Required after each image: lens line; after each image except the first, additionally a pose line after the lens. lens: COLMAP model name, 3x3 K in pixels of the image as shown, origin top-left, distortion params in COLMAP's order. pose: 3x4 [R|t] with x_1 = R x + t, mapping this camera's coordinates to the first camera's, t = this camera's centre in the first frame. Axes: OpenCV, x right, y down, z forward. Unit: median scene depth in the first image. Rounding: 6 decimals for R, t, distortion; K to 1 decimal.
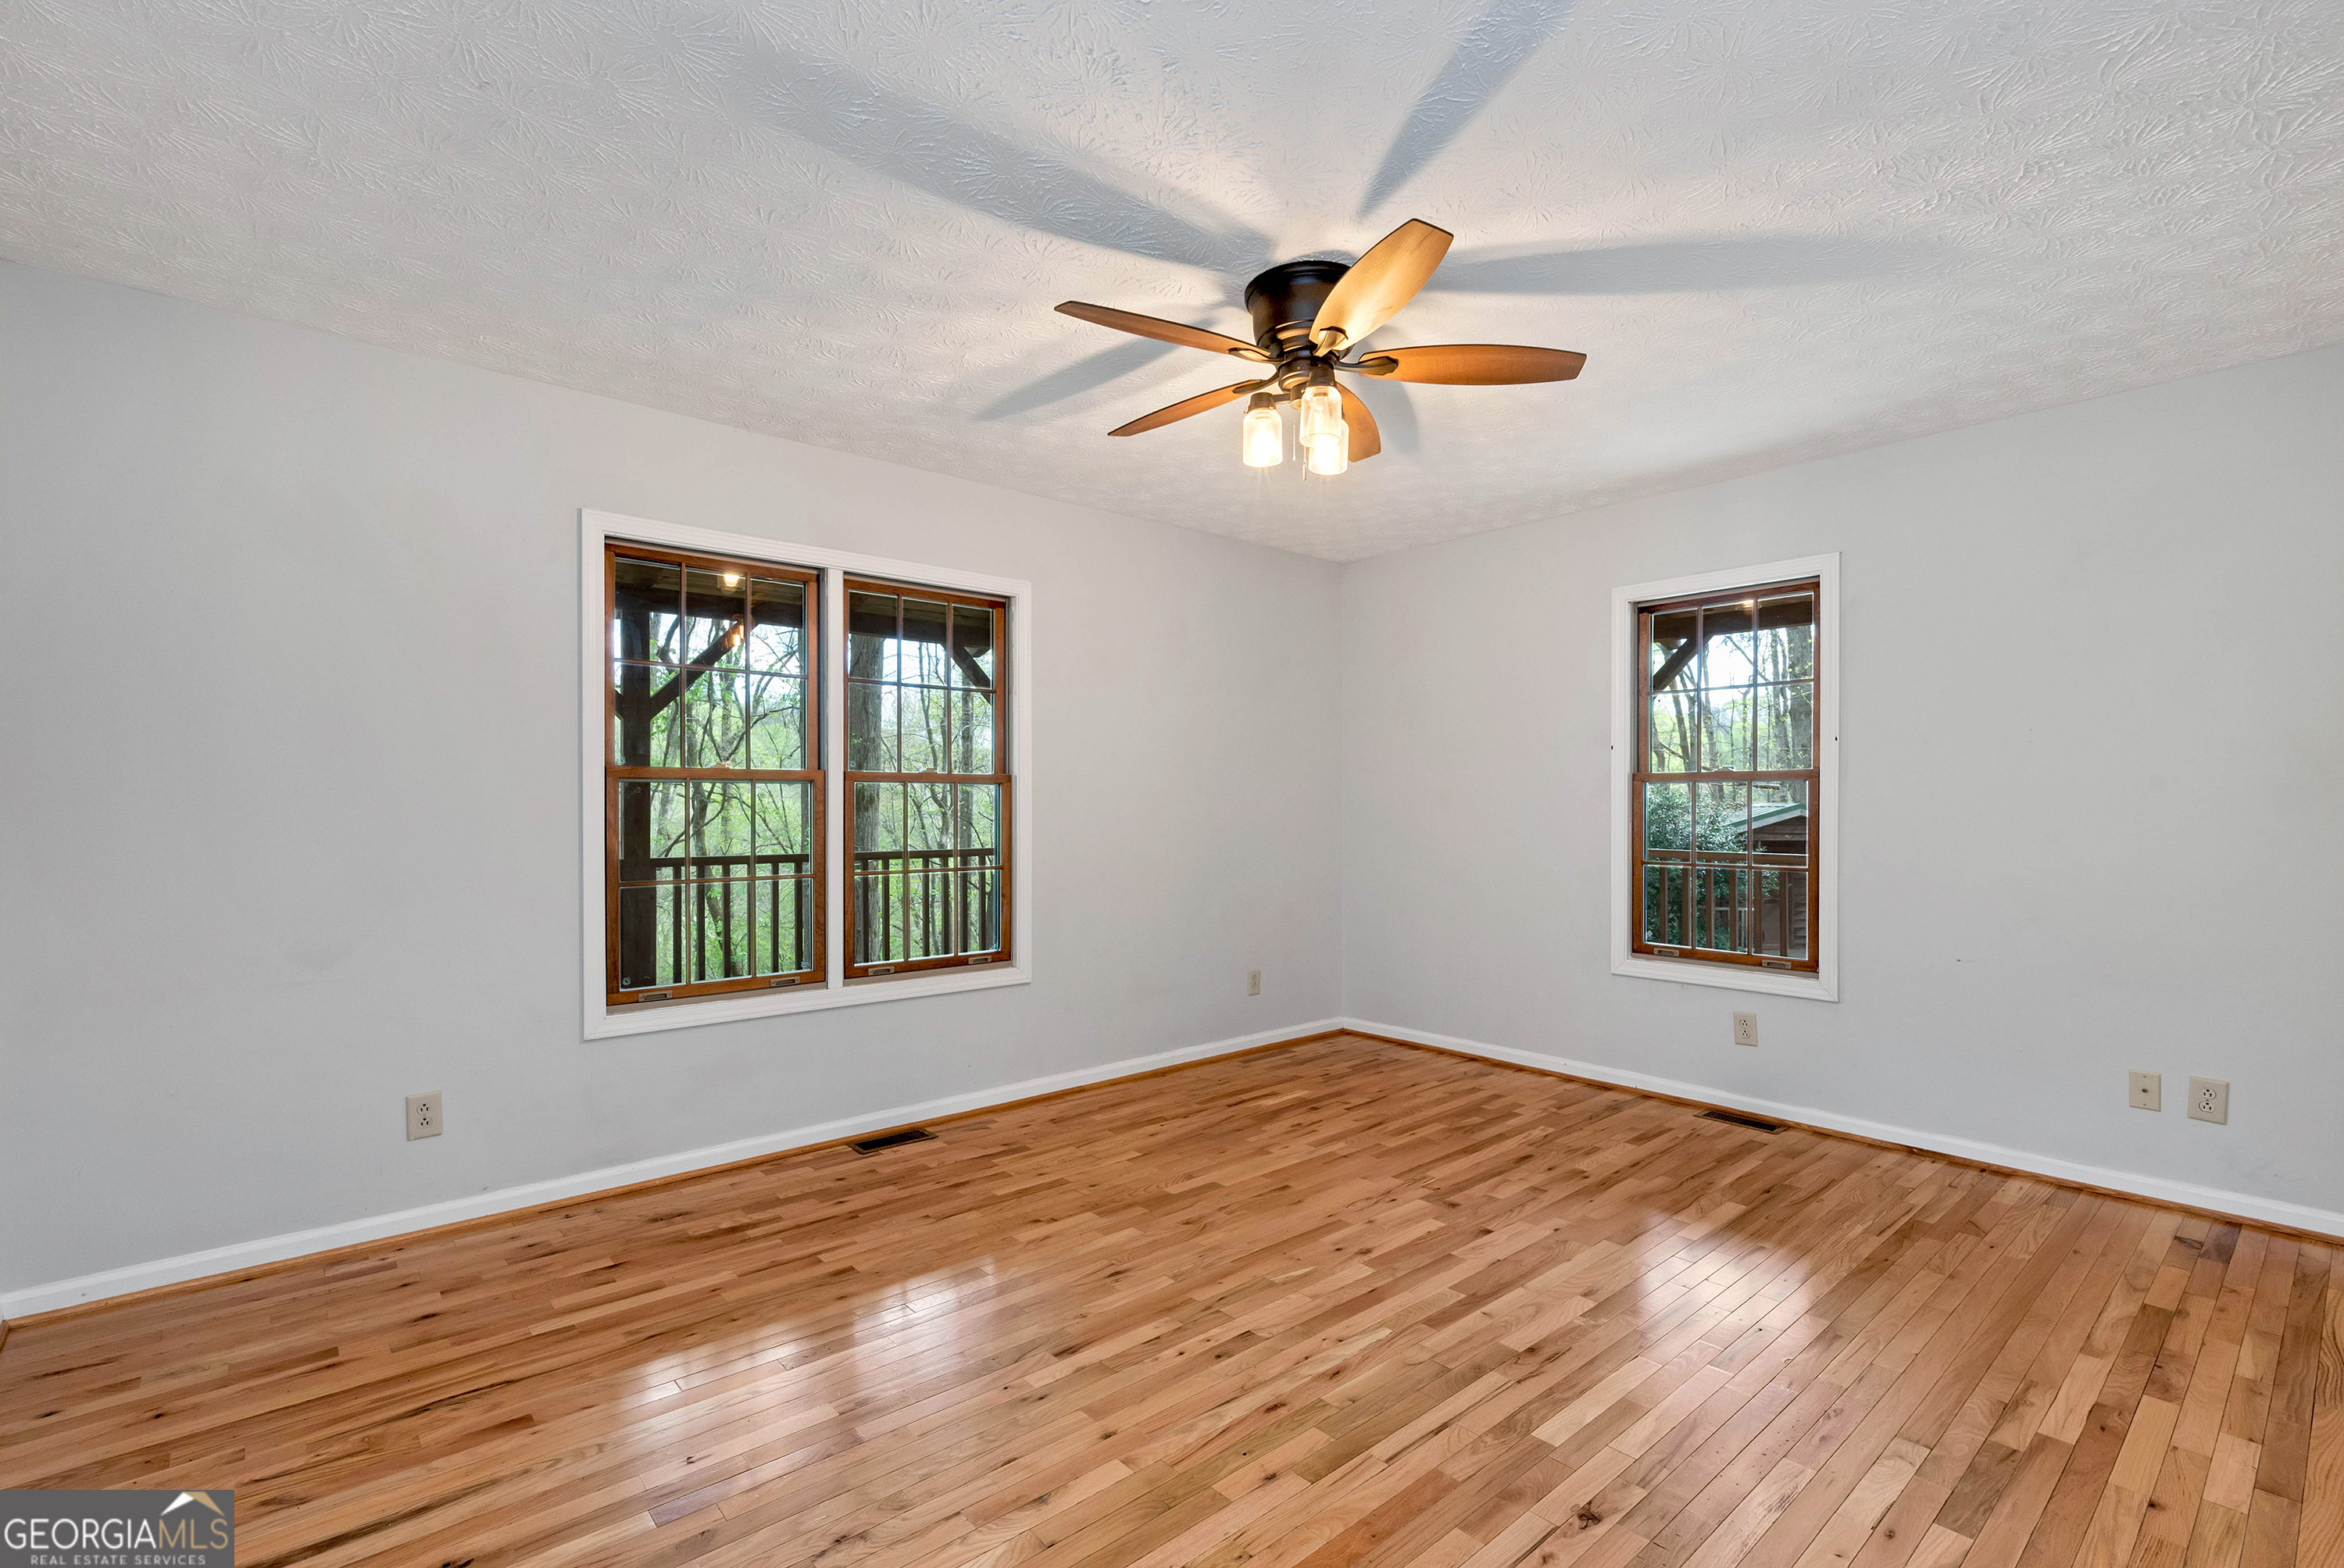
lens RADIAL K [[1053.6, 0, 1176.2], [0, 1053.6, 782.5], [0, 0, 1]] dist [-0.001810, -0.000642]
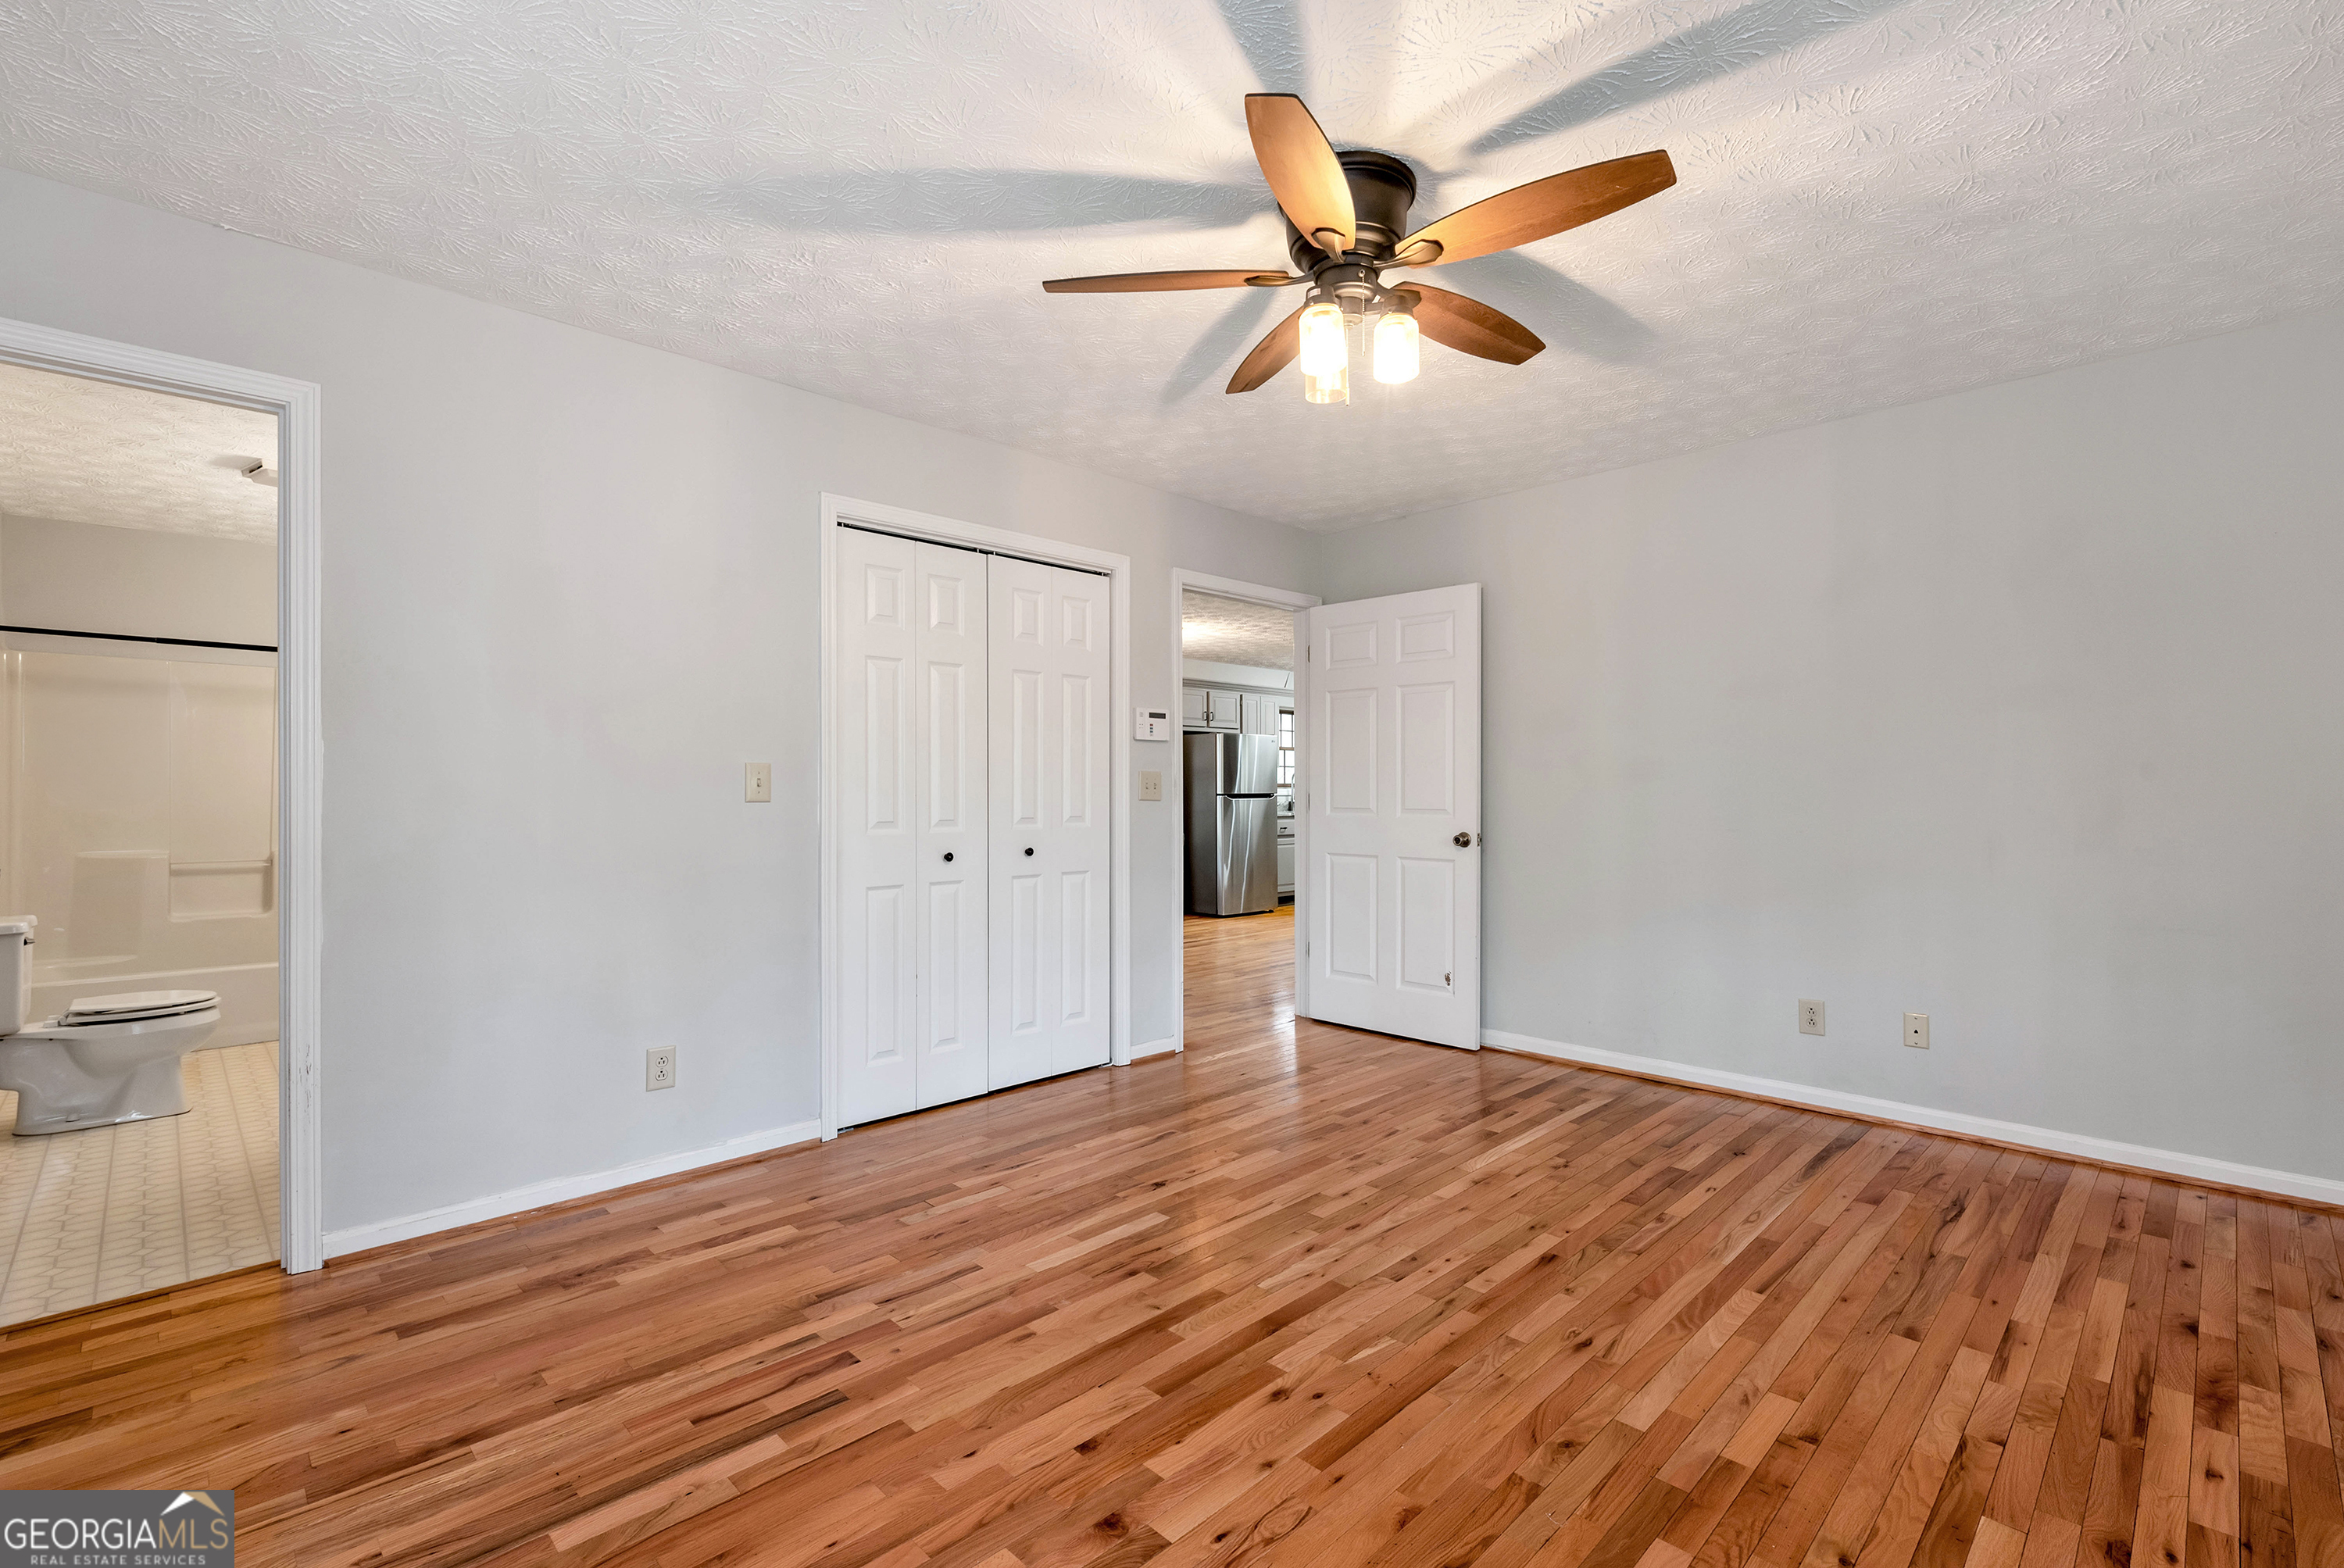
lens RADIAL K [[1053.6, 0, 1176.2], [0, 1053.6, 782.5], [0, 0, 1]] dist [-0.001810, -0.000642]
pose [[-0.998181, 0.002219, -0.060248, 0.342194], [0.003905, 0.999604, -0.027879, 0.061905], [0.060162, -0.028064, -0.997794, 2.014566]]
